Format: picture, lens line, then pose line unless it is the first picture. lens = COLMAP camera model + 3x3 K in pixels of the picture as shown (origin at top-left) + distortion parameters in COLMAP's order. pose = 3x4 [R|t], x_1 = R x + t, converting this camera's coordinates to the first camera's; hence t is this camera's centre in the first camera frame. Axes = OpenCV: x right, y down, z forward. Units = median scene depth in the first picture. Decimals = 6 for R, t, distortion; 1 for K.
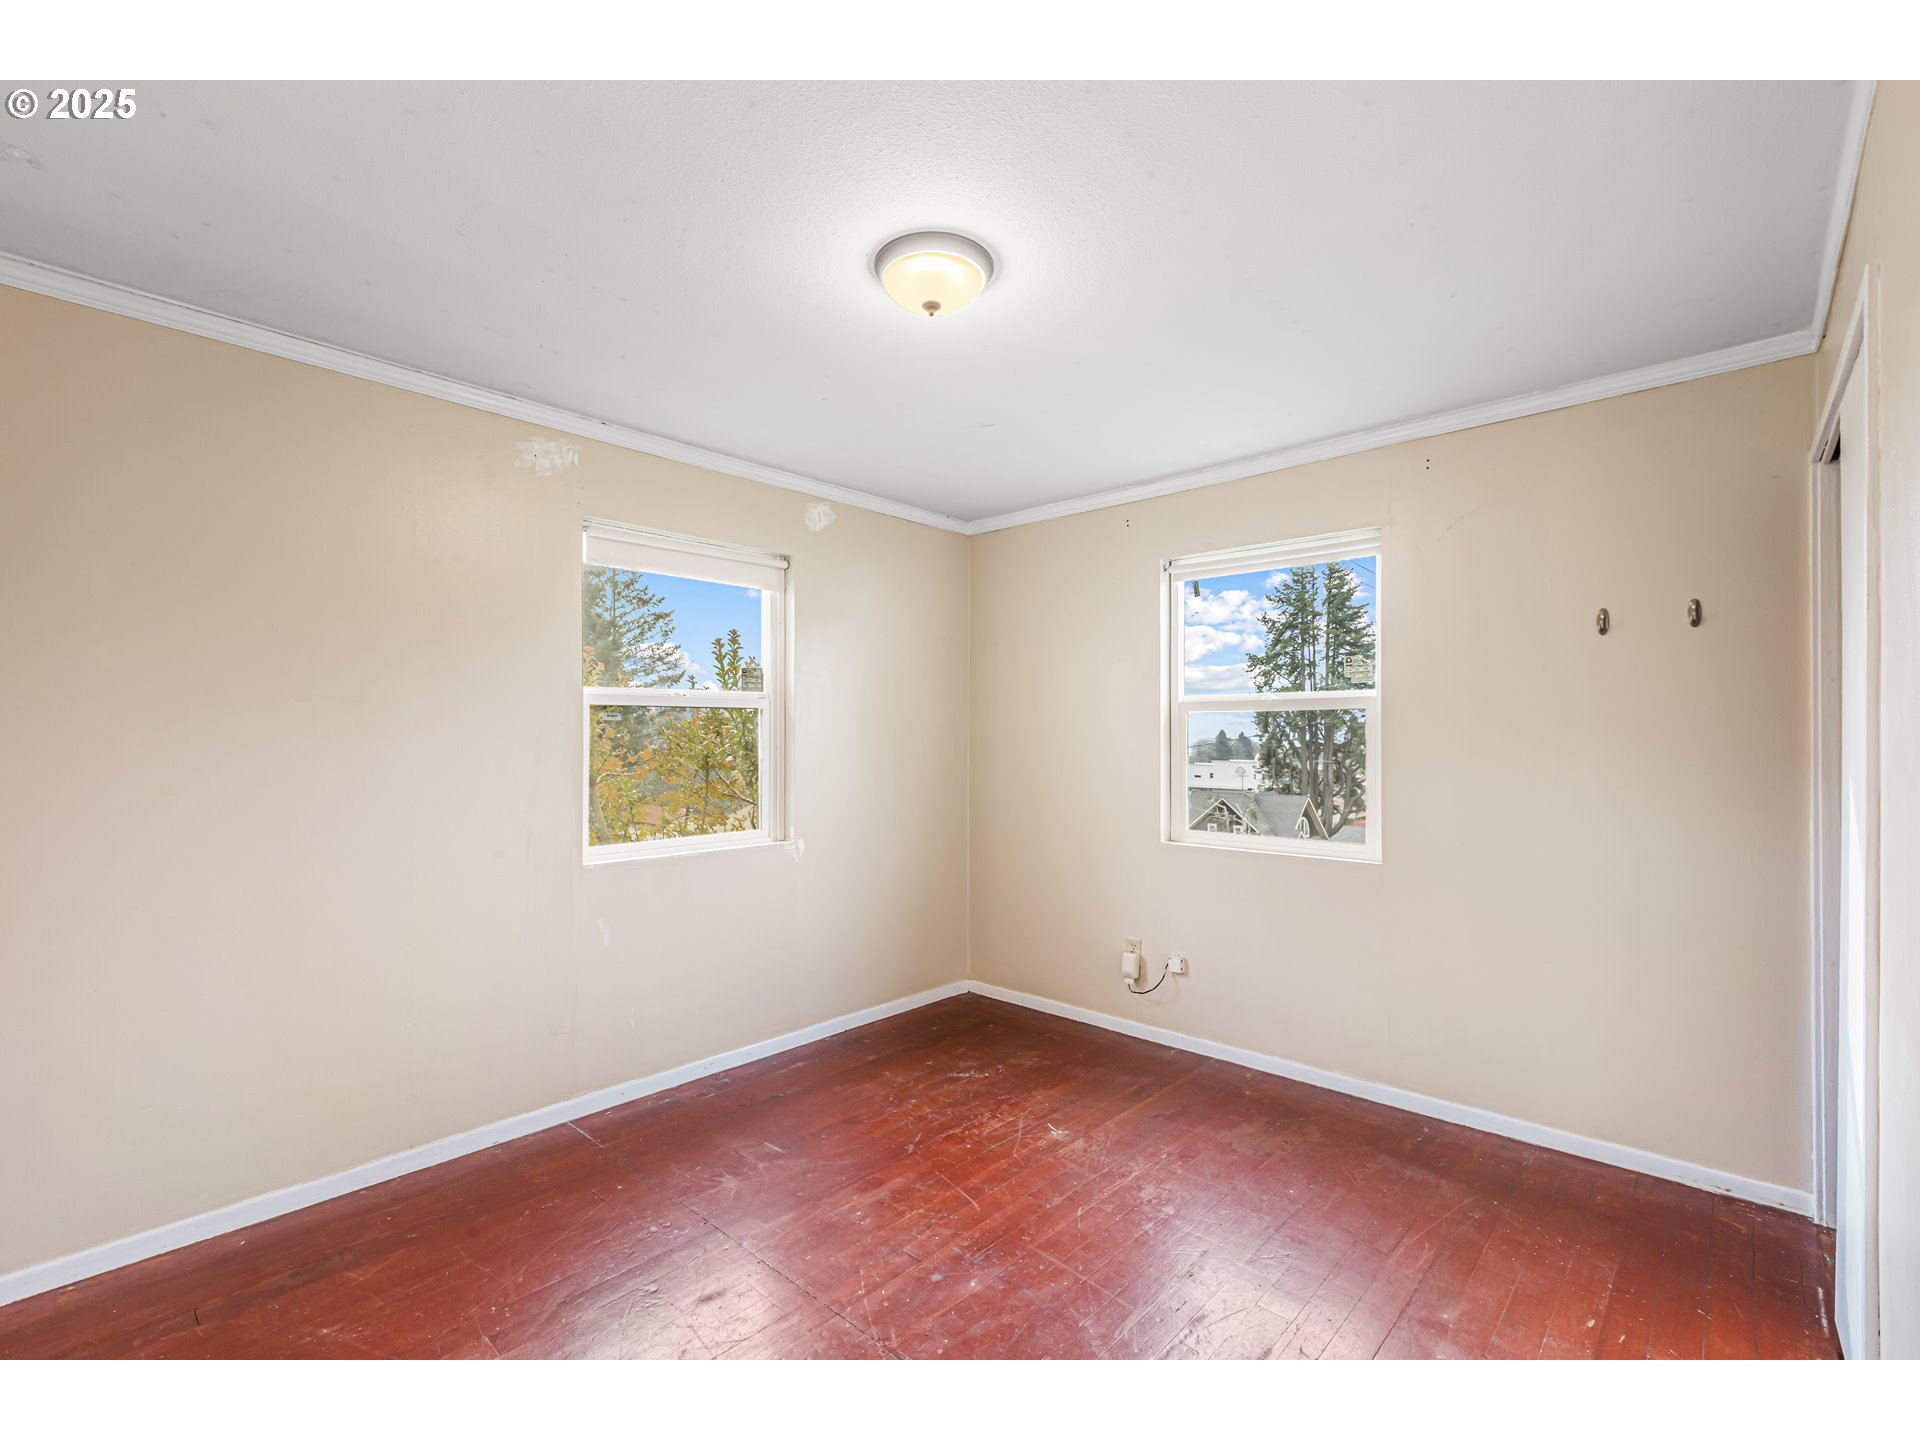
lens RADIAL K [[855.8, 0, 963.7], [0, 855.8, 713.0], [0, 0, 1]] dist [-0.000227, -0.000127]
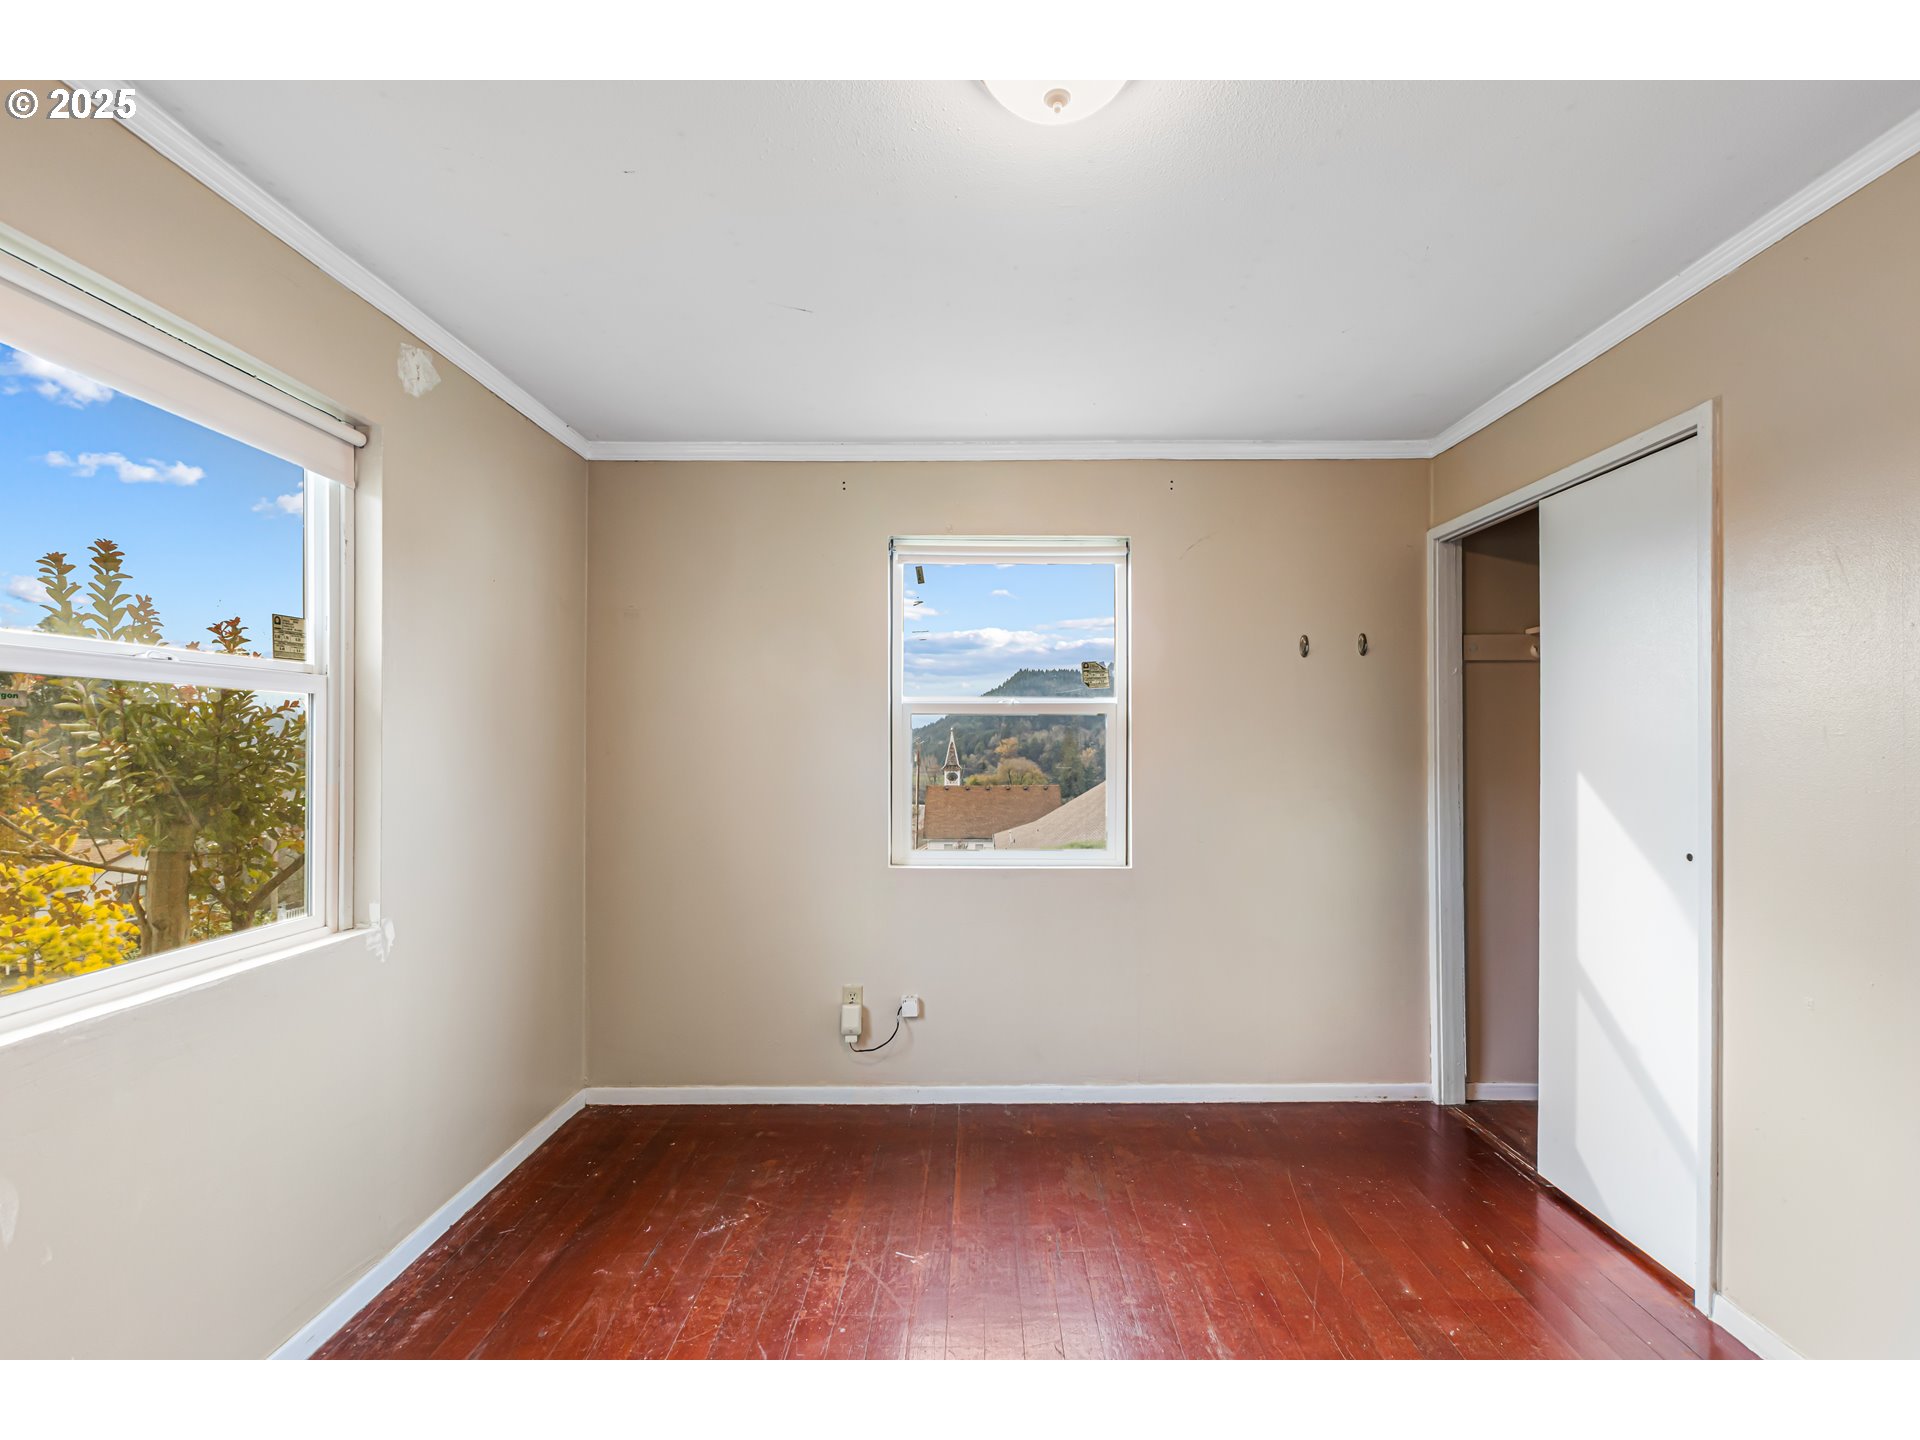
lens RADIAL K [[881.6, 0, 960.0], [0, 881.6, 720.0], [0, 0, 1]] dist [-0.000499, 0.000497]
pose [[0.733823, 0.017498, 0.679115, -0.323397], [-0.017605, 0.999822, -0.006738, 0.009571], [-0.679112, -0.007011, 0.734001, 0.316304]]
